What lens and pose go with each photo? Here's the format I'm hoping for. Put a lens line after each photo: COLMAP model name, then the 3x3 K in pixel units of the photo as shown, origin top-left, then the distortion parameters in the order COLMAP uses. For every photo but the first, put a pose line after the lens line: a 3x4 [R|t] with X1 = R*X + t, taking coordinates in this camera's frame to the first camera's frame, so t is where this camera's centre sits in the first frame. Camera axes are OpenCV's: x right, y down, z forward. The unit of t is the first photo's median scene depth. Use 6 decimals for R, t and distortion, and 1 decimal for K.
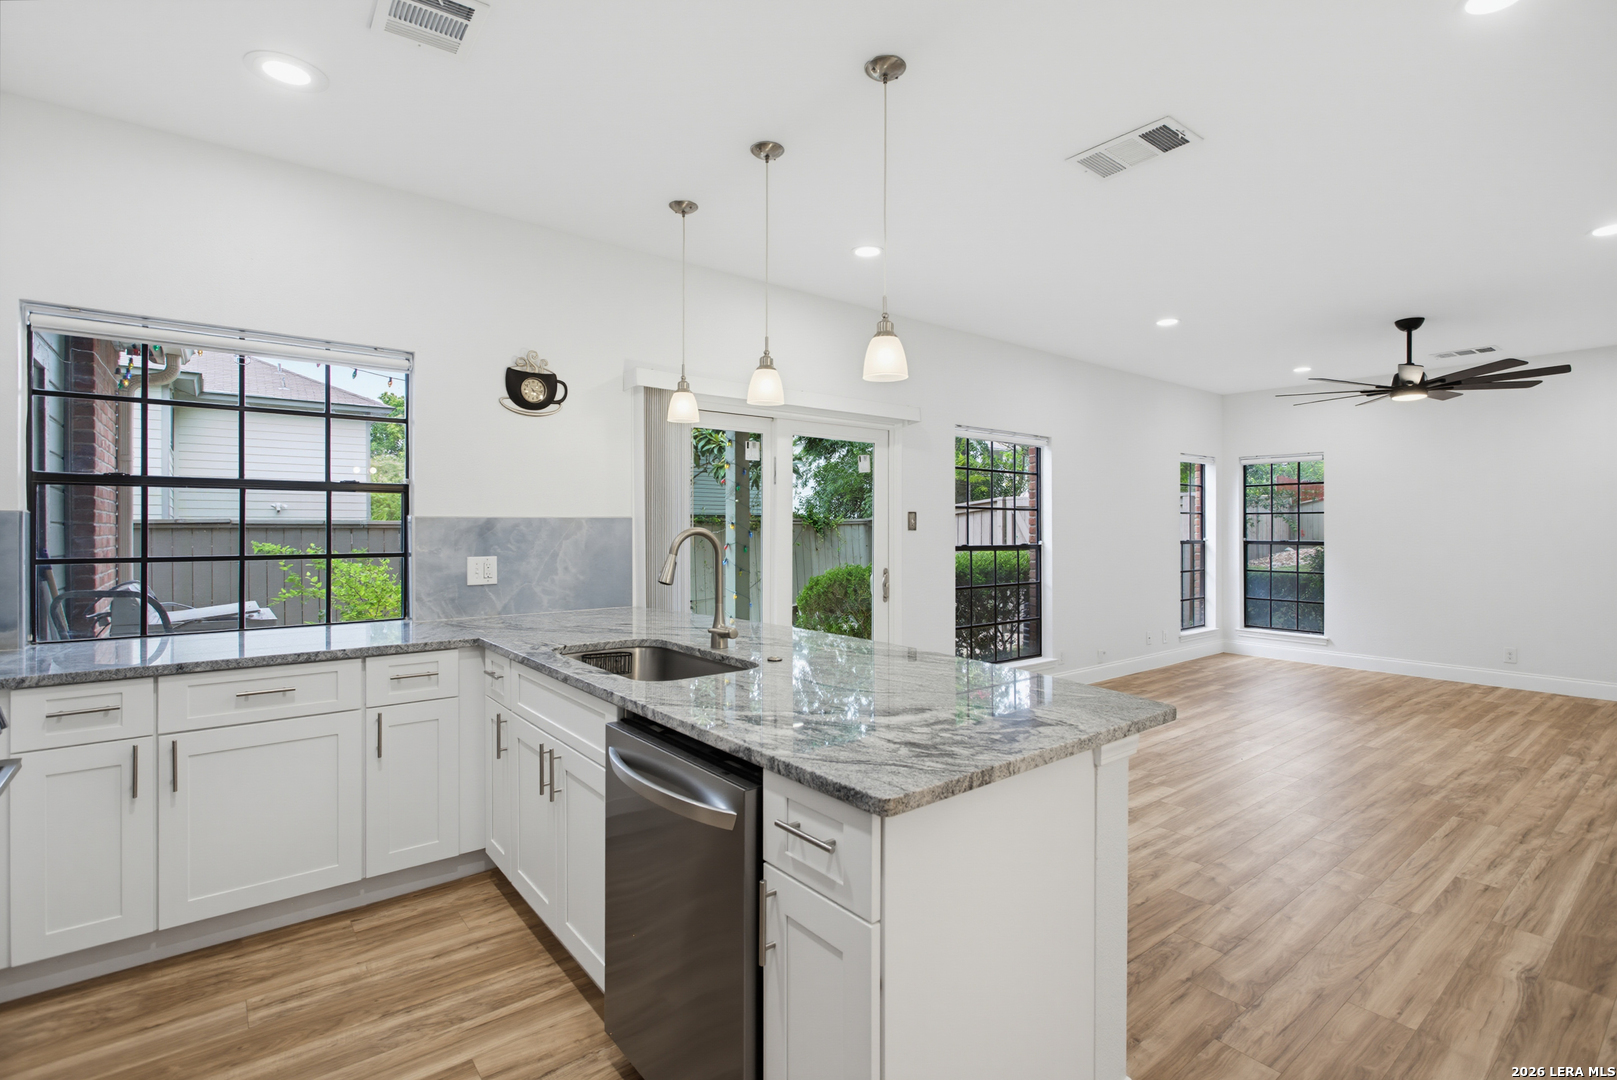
lens RADIAL K [[759.5, 0, 807.8], [0, 759.5, 526.5], [0, 0, 1]] dist [-0.003583, 0.000179]
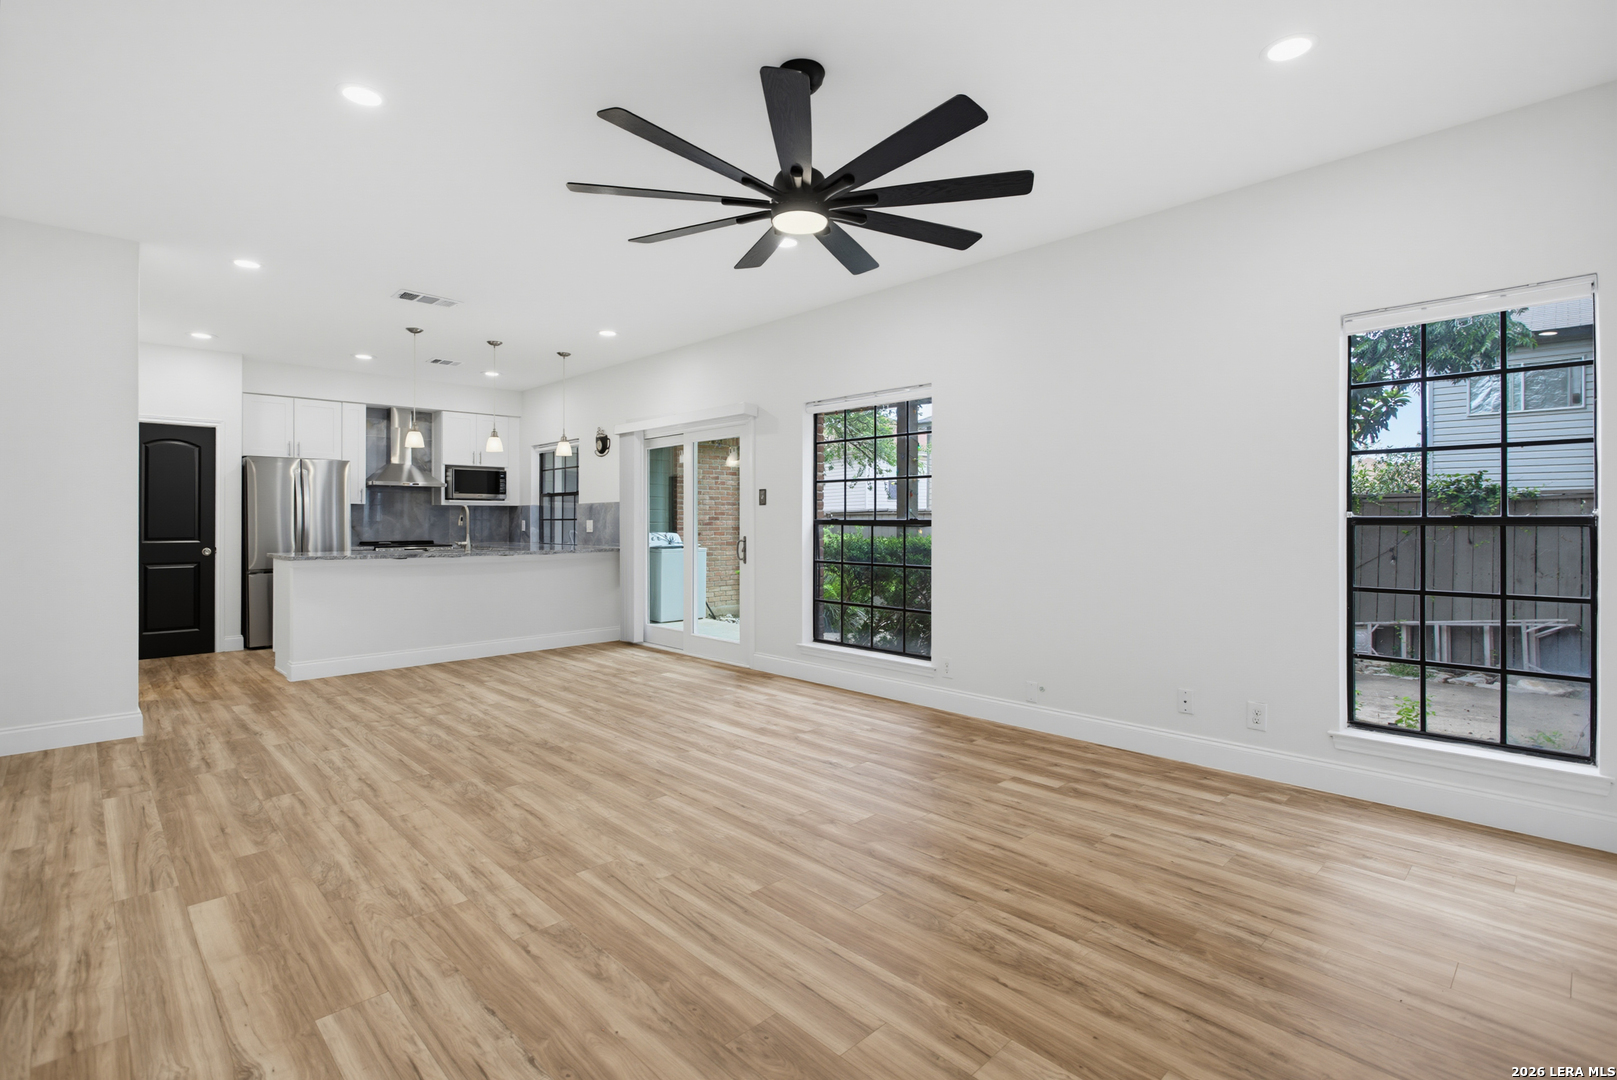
lens RADIAL K [[758.5, 0, 814.5], [0, 758.5, 521.4], [0, 0, 1]] dist [-0.004473, 0.000723]
pose [[0.105119, -0.002919, -0.994455, 1.829703], [0.000236, 0.999996, -0.002911, 0.046378], [0.994460, 0.000071, 0.105119, 1.342077]]
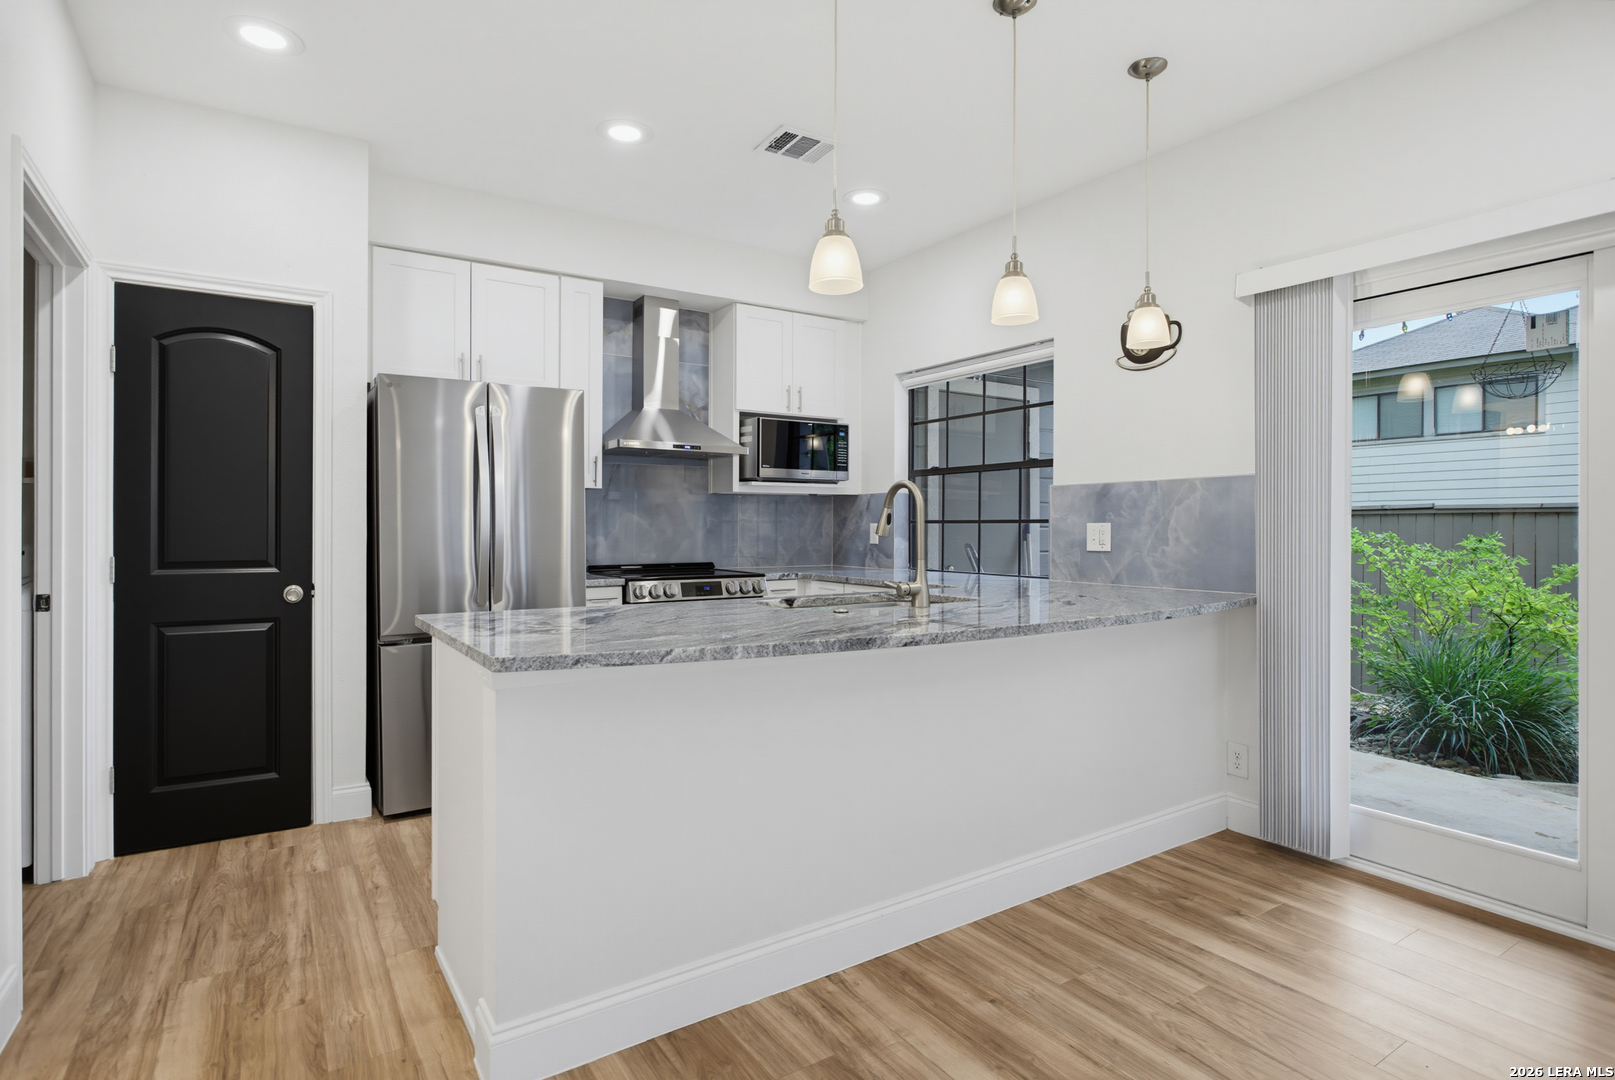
lens RADIAL K [[835.6, 0, 810.2], [0, 835.6, 527.5], [0, 0, 1]] dist [-0.004924, 0.000129]
pose [[-0.088786, -0.000674, -0.996050, 0.646806], [-0.003124, 0.999995, -0.000398, 0.043794], [0.996046, 0.003077, -0.088788, 0.669712]]
